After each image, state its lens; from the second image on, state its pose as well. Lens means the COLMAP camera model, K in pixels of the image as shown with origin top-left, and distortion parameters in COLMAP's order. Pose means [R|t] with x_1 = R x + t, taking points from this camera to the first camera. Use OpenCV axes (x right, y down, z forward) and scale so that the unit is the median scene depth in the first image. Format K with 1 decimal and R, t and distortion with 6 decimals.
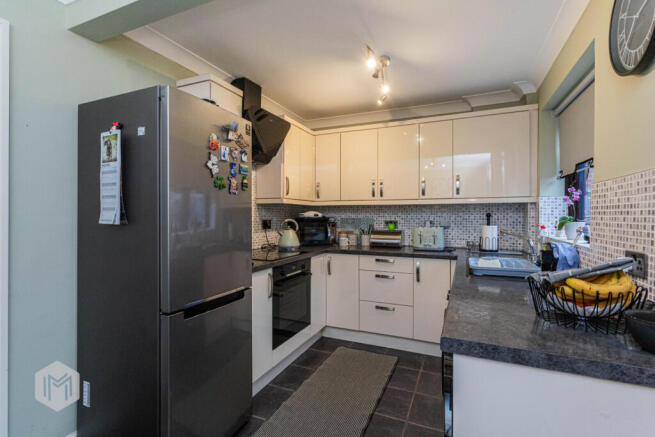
lens RADIAL K [[313.9, 0, 326.2], [0, 313.9, 218.1], [0, 0, 1]] dist [0.022301, 0.000067]
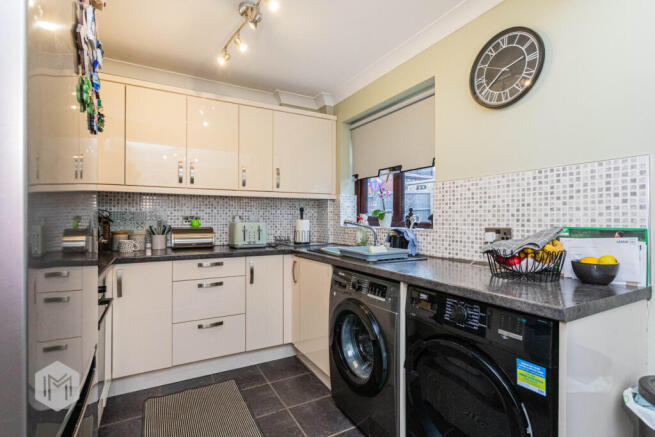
lens RADIAL K [[313.9, 0, 325.2], [0, 313.9, 216.5], [0, 0, 1]] dist [0.022301, 0.000067]
pose [[0.619580, 0.002364, 0.784930, -0.255012], [0.003563, 0.999977, -0.005824, 0.019833], [-0.784925, 0.006406, 0.619557, 0.278590]]
